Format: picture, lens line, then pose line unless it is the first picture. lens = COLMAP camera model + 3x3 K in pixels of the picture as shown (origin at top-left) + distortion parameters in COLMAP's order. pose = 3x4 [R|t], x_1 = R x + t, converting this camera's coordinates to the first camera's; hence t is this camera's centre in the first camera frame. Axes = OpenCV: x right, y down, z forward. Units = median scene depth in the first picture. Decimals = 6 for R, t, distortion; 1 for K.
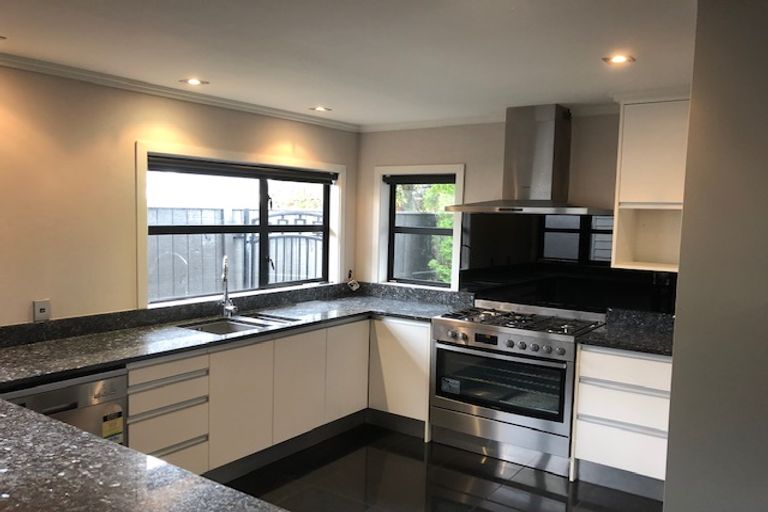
lens RADIAL K [[616.1, 0, 382.2], [0, 616.1, 253.4], [0, 0, 1]] dist [0.004914, -0.000659]
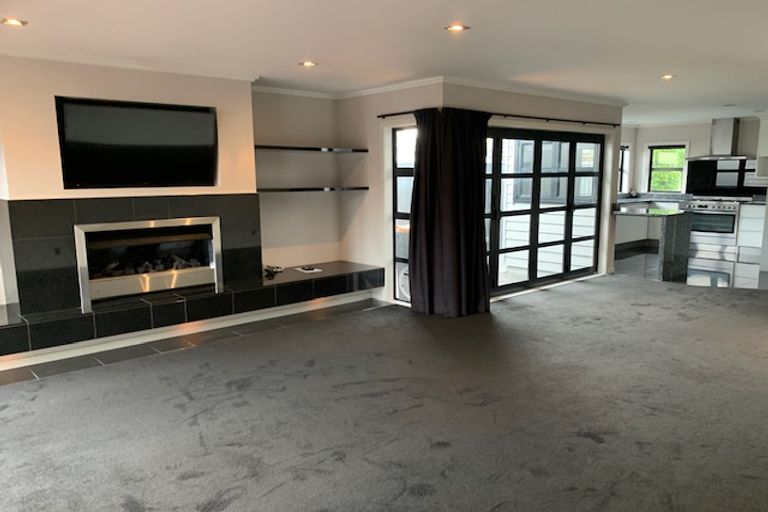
lens RADIAL K [[579.0, 0, 385.1], [0, 579.0, 260.4], [0, 0, 1]] dist [-0.006909, -0.006412]
pose [[0.974843, 0.001006, -0.222891, -0.494337], [0.017191, 0.996672, 0.079687, 0.116808], [0.222229, -0.081514, 0.971581, -1.415642]]
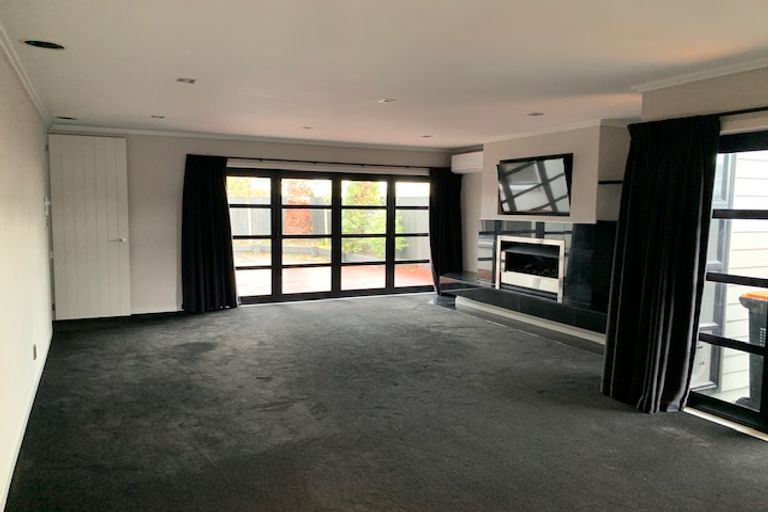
lens RADIAL K [[579.0, 0, 382.5], [0, 579.0, 258.4], [0, 0, 1]] dist [-0.006909, -0.006412]
pose [[-0.465584, 0.053726, -0.883371, 2.688700], [-0.076314, 0.992001, 0.100554, -0.123706], [0.881707, 0.114230, -0.457760, 3.319854]]
